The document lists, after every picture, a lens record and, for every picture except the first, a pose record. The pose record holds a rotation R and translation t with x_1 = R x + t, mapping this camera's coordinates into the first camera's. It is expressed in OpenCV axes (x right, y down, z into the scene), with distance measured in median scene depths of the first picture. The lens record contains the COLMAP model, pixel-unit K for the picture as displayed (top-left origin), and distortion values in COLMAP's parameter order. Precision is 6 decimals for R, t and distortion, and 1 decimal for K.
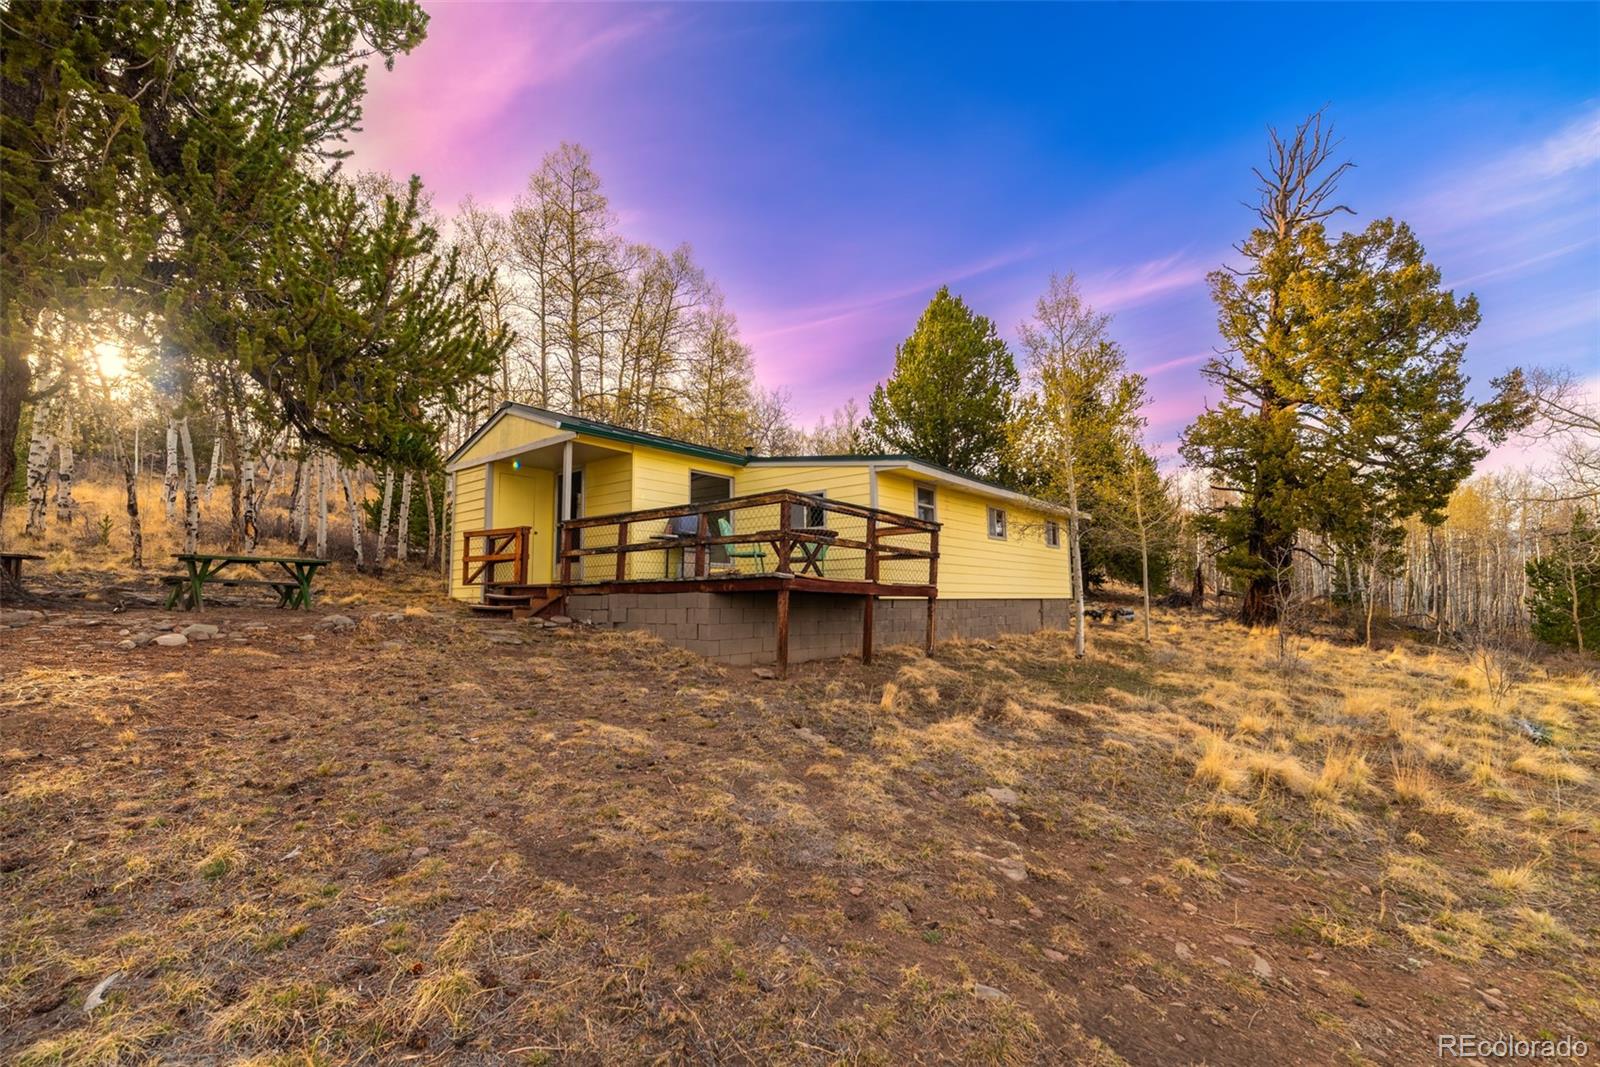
lens RADIAL K [[688.1, 0, 800.3], [0, 688.1, 537.4], [0, 0, 1]] dist [0.009568, -0.000634]
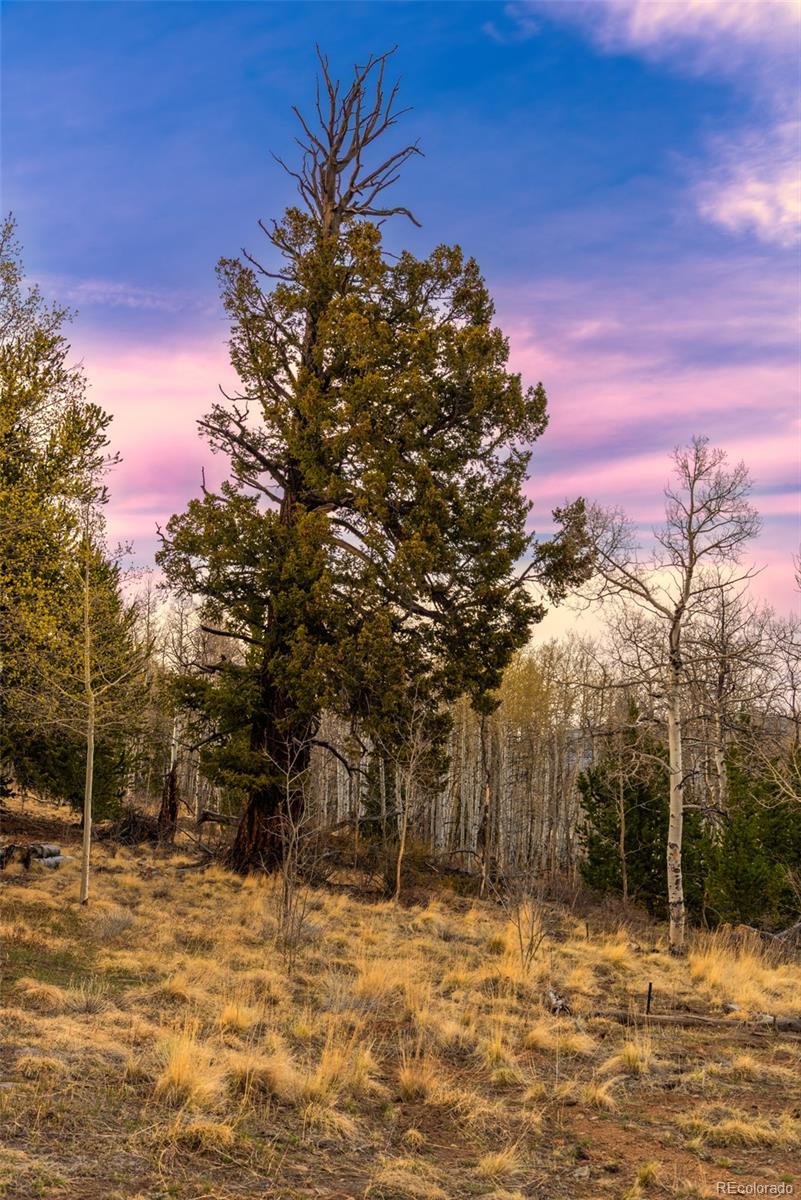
lens RADIAL K [[1445.0, 0, 400.5], [0, 1445.0, 600.0], [0, 0, 1]] dist [0.062306, -0.068936]
pose [[0.777695, 0.097094, 0.621099, -0.023183], [-0.053737, 0.994652, -0.088205, 0.000587], [-0.626341, 0.035221, 0.778753, -0.035904]]
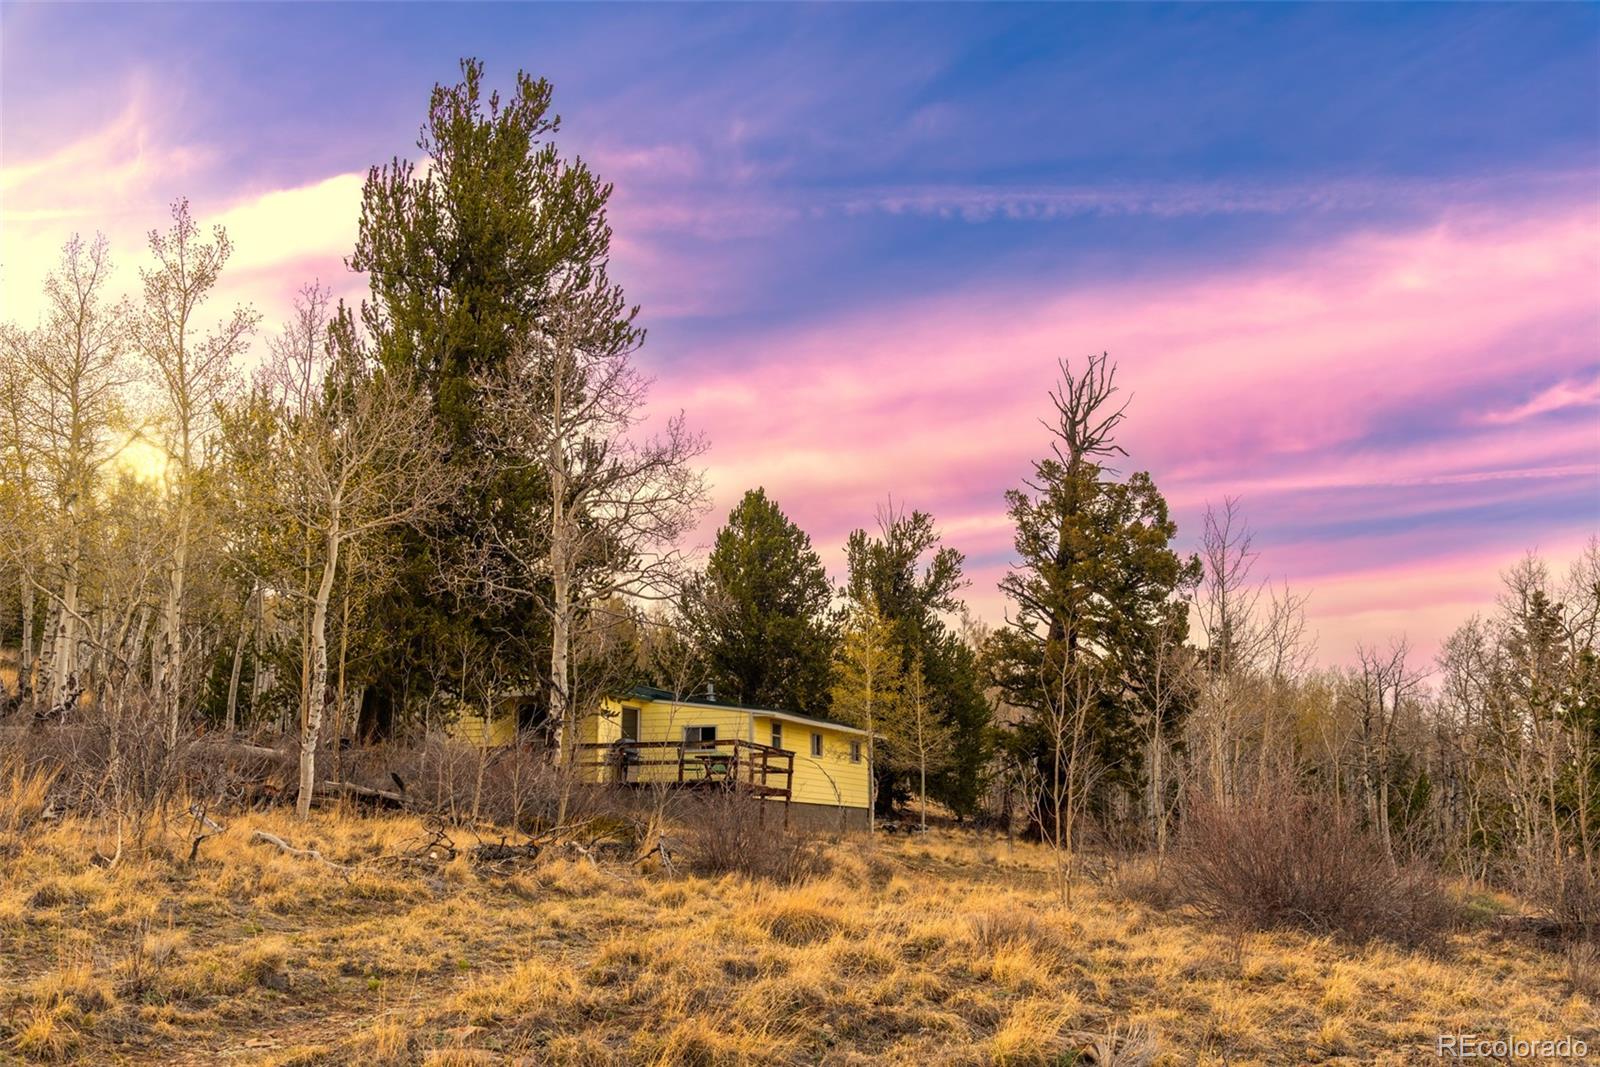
lens RADIAL K [[1609.6, 0, 800.0], [0, 1609.6, 533.5], [0, 0, 1]] dist [0.093020, 0.000351]
pose [[0.948000, 0.071485, 0.310137, -0.516848], [-0.039014, 0.993202, -0.109673, -0.058937], [-0.315869, 0.091871, 0.944345, -1.371620]]
